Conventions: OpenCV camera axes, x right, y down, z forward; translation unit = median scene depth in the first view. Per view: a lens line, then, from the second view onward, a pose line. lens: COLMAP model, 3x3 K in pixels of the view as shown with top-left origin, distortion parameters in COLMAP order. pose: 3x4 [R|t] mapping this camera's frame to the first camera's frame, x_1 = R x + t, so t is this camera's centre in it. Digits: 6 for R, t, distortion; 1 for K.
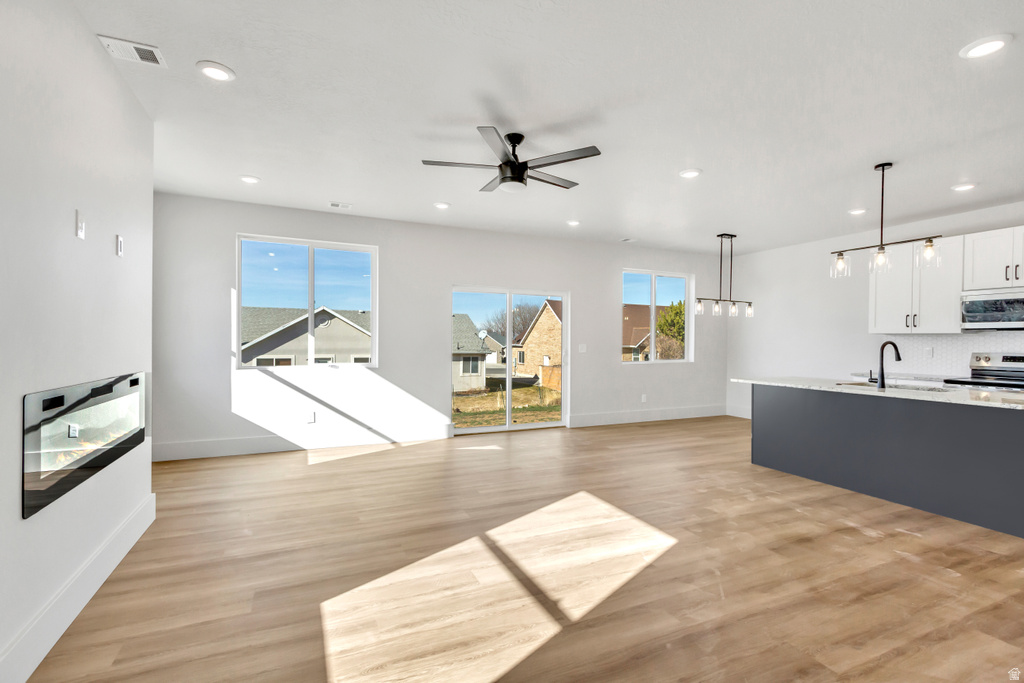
lens RADIAL K [[469.5, 0, 513.4], [0, 469.5, 346.3], [0, 0, 1]] dist [0.004458, -0.000420]
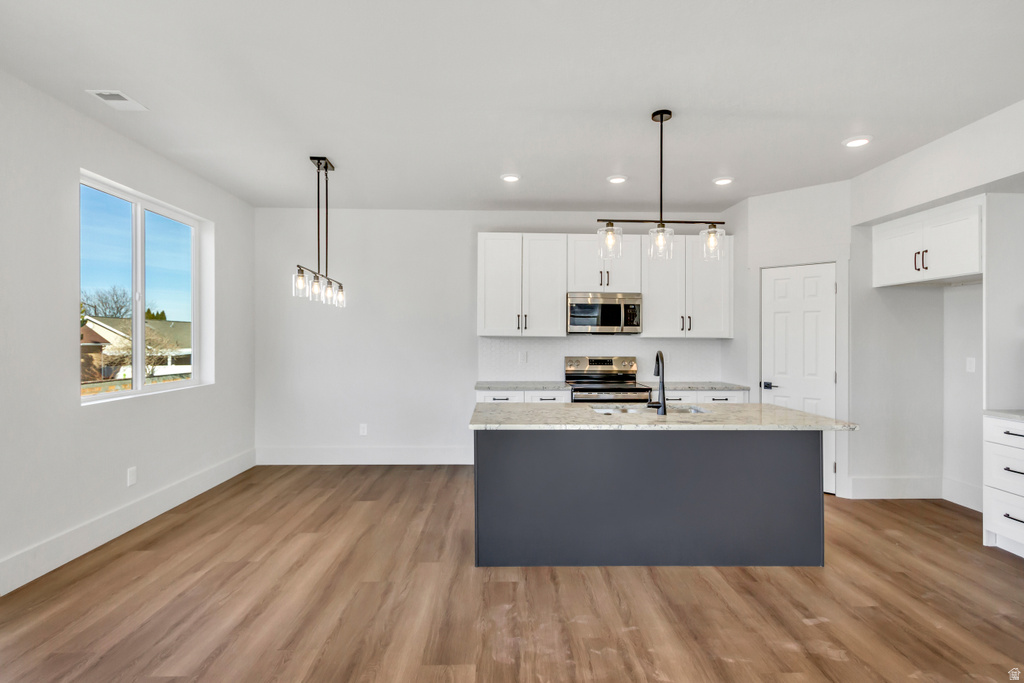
lens RADIAL K [[508.3, 0, 512.2], [0, 508.3, 341.9], [0, 0, 1]] dist [0.004622, 0.001210]
pose [[0.394135, -0.009611, 0.919002, -0.046519], [0.008281, 0.999942, 0.006906, -0.032661], [-0.919015, 0.004889, 0.394192, 0.901504]]
